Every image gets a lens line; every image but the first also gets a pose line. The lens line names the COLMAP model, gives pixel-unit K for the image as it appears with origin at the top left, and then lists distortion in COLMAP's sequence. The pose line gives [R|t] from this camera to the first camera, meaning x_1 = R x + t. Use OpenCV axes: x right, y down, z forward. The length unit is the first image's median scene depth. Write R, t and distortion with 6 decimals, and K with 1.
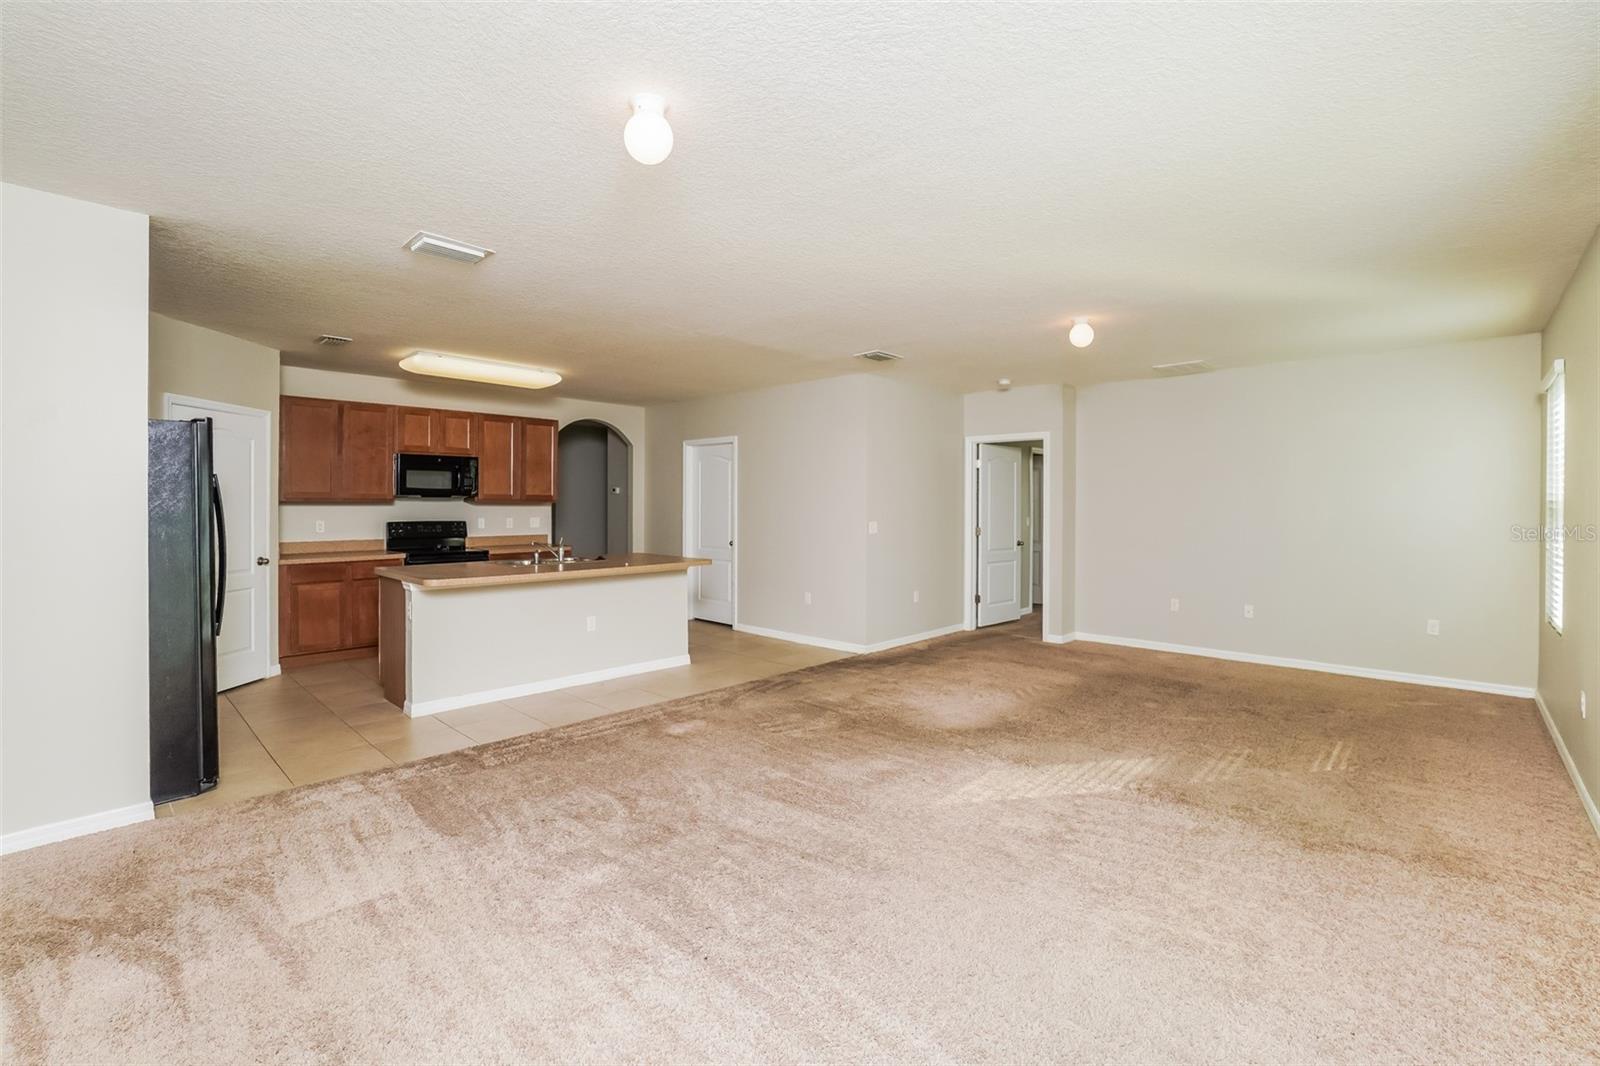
lens RADIAL K [[723.3, 0, 793.4], [0, 723.3, 512.2], [0, 0, 1]] dist [-0.000877, -0.000157]
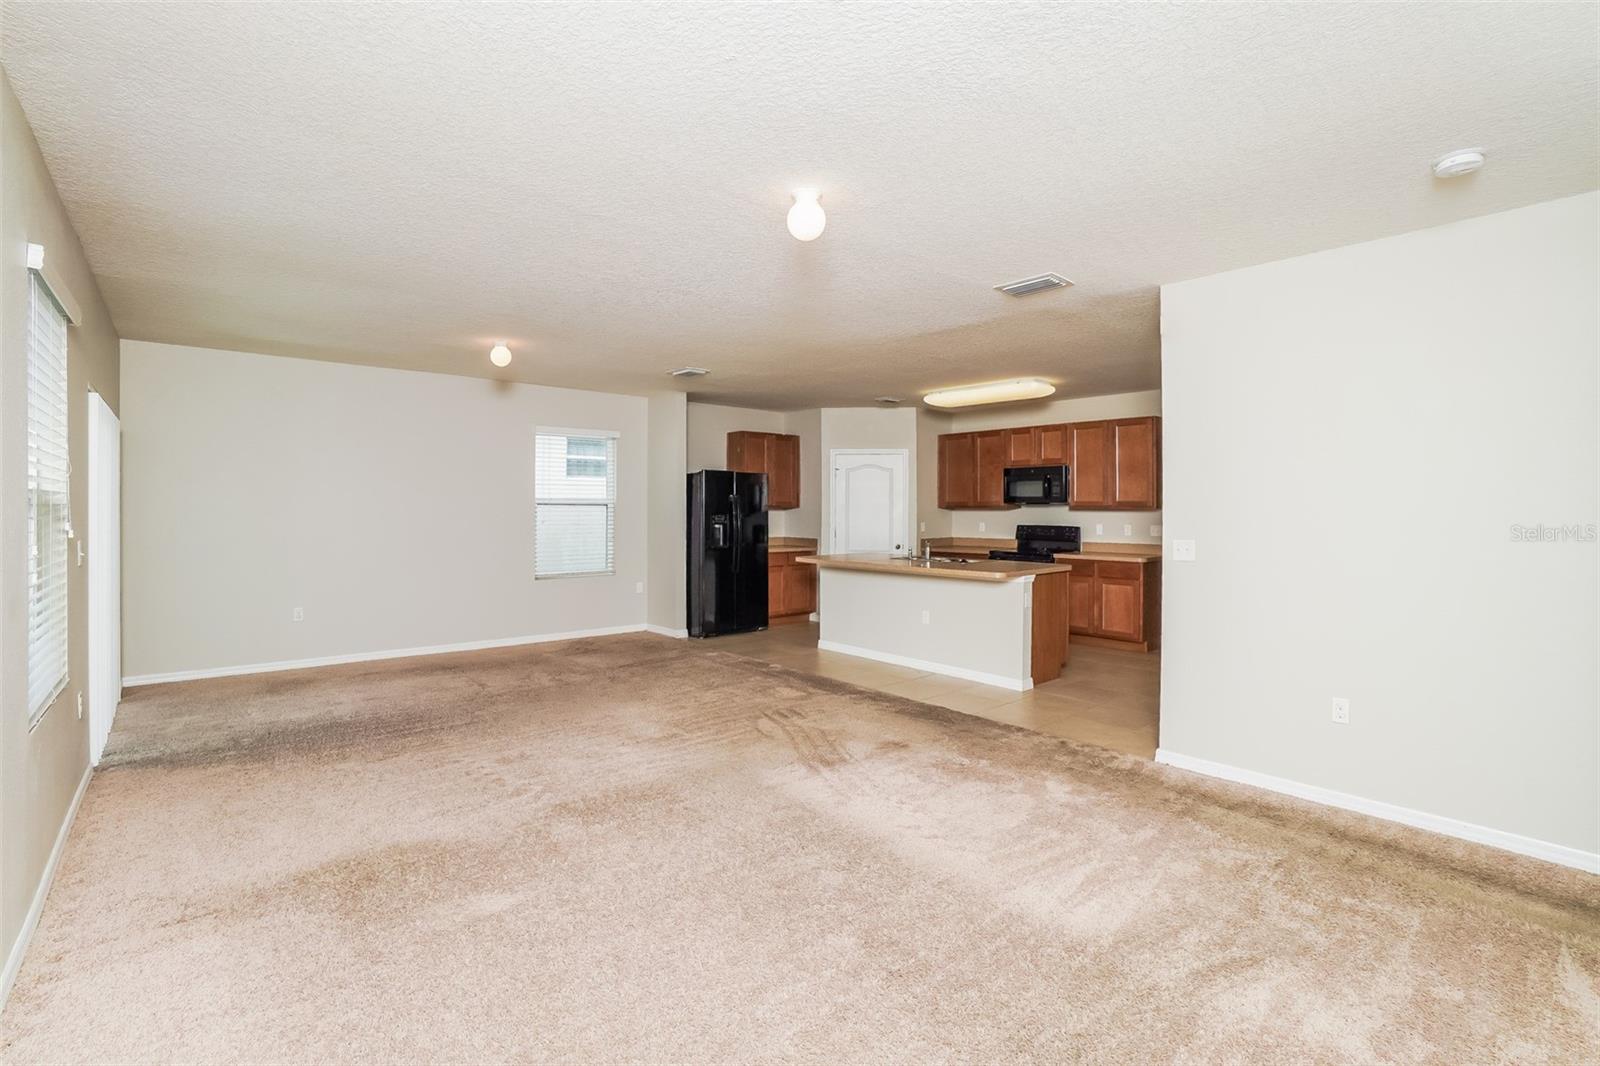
lens RADIAL K [[723.3, 0, 793.4], [0, 723.3, 512.2], [0, 0, 1]] dist [-0.000877, -0.000157]
pose [[-0.069187, 0.000921, -0.997603, 0.708166], [-0.012704, 0.999918, 0.001804, -0.005653], [0.997523, 0.012799, -0.069169, 0.739629]]
